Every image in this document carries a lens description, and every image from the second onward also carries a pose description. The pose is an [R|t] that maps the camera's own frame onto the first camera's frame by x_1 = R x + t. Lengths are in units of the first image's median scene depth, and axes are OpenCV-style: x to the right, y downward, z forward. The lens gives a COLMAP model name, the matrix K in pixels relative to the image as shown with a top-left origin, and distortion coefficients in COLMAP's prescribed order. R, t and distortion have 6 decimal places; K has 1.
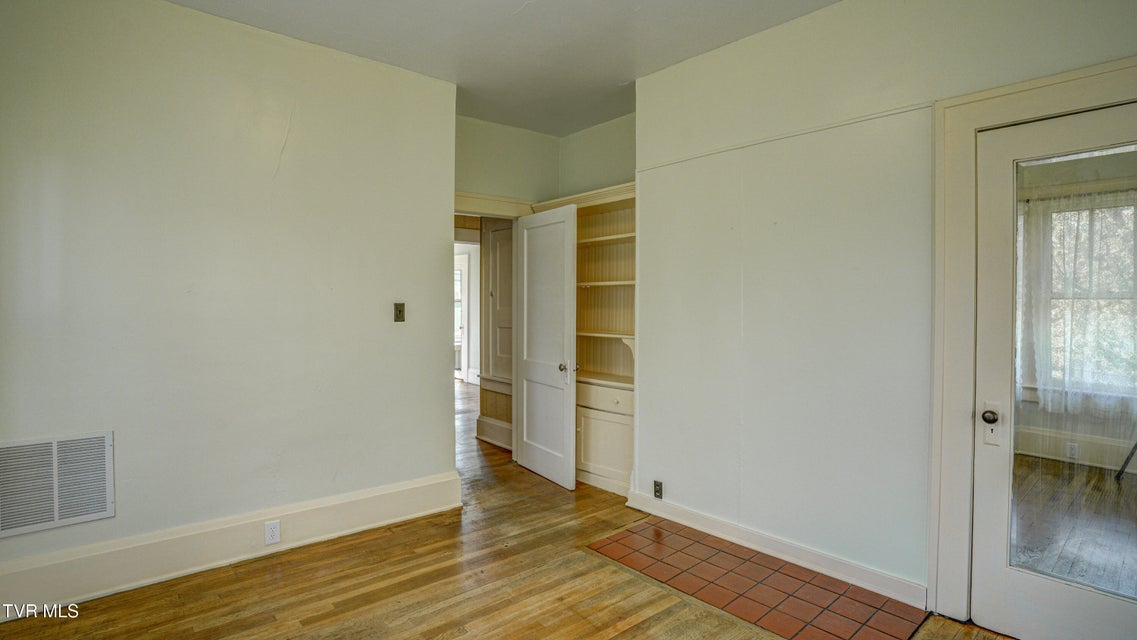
lens RADIAL K [[559.0, 0, 571.8], [0, 559.0, 317.5], [0, 0, 1]] dist [-0.085754, 0.038723]
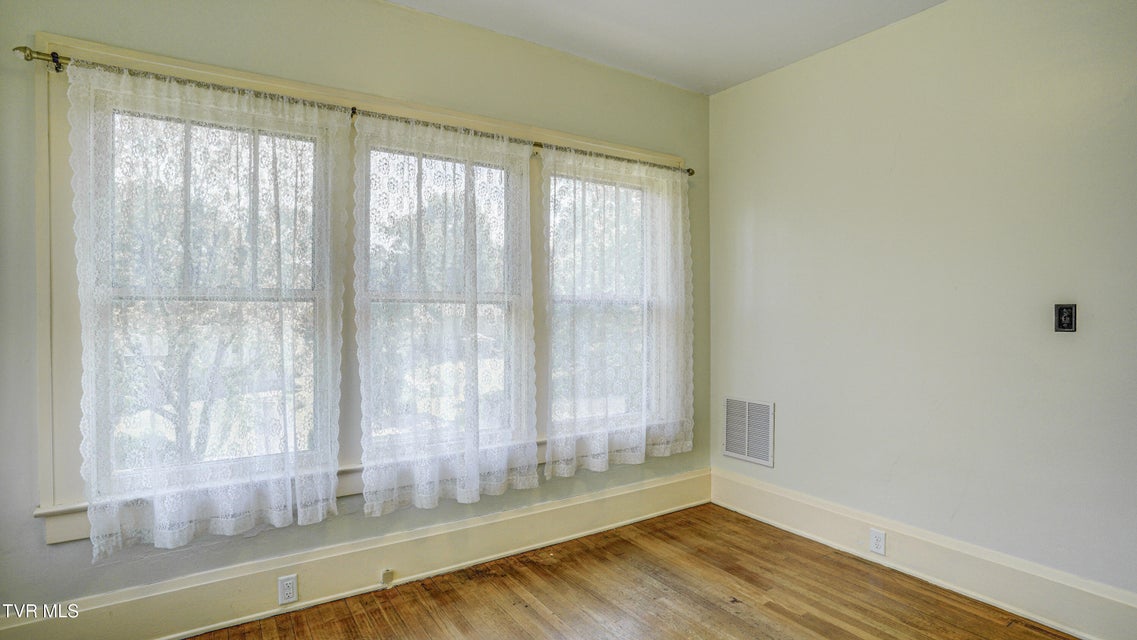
lens RADIAL K [[559.0, 0, 571.8], [0, 559.0, 317.5], [0, 0, 1]] dist [-0.085754, 0.038723]
pose [[-0.137536, 0.009693, -0.990449, 0.543327], [-0.019080, 0.999741, 0.012433, -0.008645], [0.990313, 0.020607, -0.137316, 0.654048]]
